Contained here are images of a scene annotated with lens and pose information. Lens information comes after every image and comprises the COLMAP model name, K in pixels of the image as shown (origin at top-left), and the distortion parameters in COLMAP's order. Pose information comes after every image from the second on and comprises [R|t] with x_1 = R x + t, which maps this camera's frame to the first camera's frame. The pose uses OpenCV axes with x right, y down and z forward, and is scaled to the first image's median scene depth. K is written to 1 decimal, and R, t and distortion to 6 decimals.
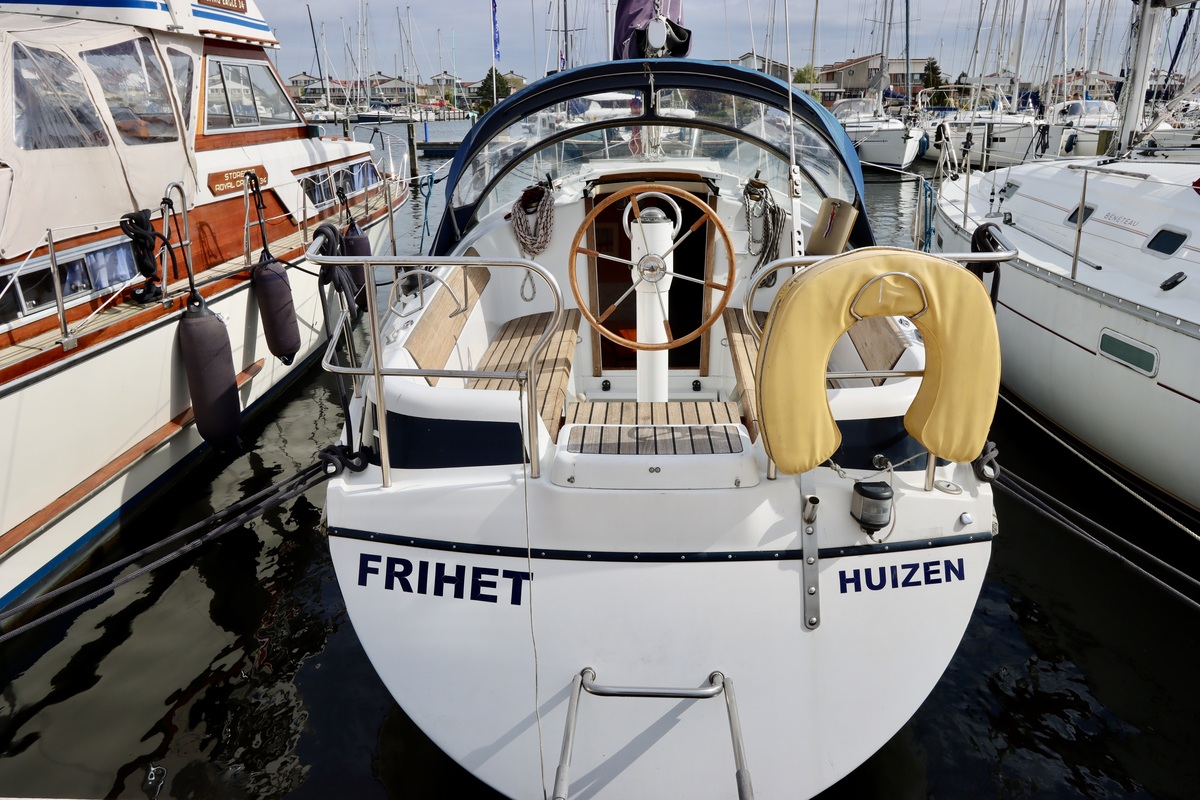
lens RADIAL K [[888.9, 0, 600.7], [0, 888.9, 396.6], [0, 0, 1]] dist [-0.027251, 0.000321]
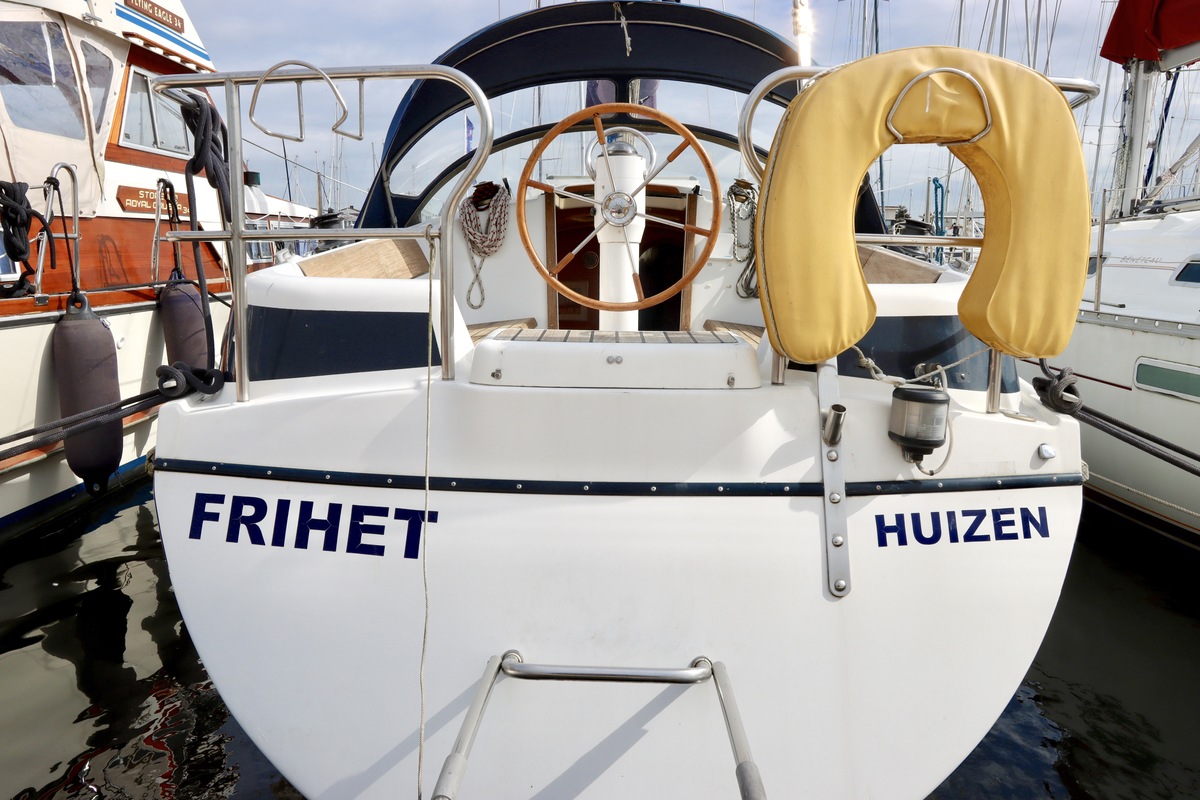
lens RADIAL K [[928.3, 0, 602.5], [0, 928.3, 403.4], [0, 0, 1]] dist [-0.016313, 0.000766]
pose [[0.999279, 0.021515, 0.031267, 0.027199], [-0.016569, 0.988456, -0.150597, 0.218286], [-0.034146, 0.149971, 0.988101, 0.261375]]
